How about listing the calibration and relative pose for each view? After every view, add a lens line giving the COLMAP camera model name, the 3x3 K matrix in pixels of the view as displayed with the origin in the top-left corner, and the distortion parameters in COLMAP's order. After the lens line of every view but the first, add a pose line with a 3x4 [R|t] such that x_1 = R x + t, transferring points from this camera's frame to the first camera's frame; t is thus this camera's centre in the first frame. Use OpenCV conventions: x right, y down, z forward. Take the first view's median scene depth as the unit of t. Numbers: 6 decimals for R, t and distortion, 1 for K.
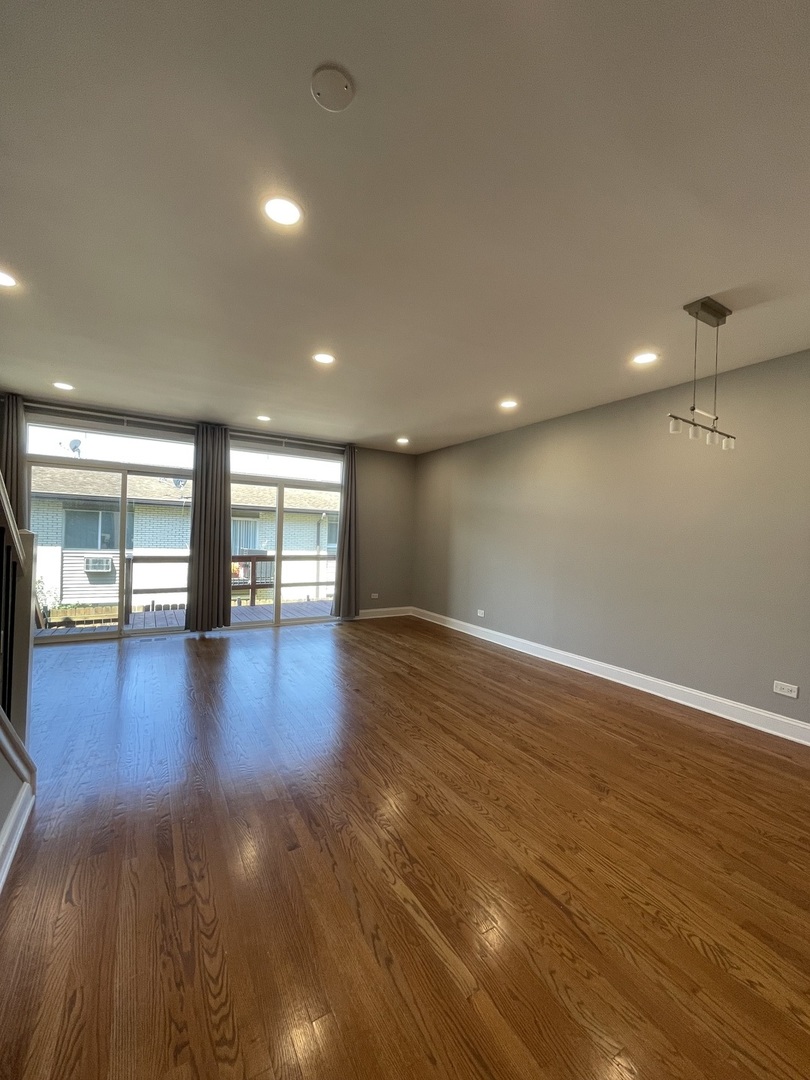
lens RADIAL K [[433.2, 0, 401.7], [0, 433.2, 540.6], [0, 0, 1]] dist [-0.003670, -0.002352]
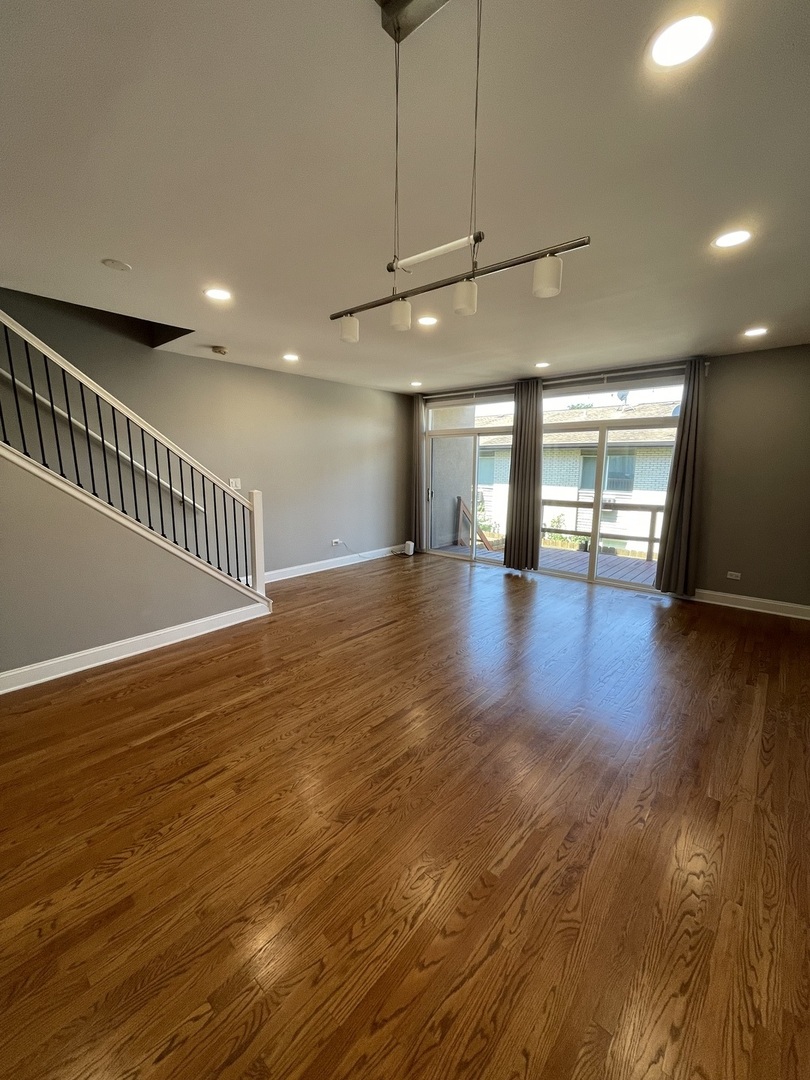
lens RADIAL K [[433.2, 0, 404.1], [0, 433.2, 538.8], [0, 0, 1]] dist [-0.003670, -0.002352]
pose [[0.311643, 0.131711, -0.941026, 1.130463], [0.000437, 0.990326, 0.138756, -0.066353], [0.950199, -0.043653, 0.308571, 0.814932]]
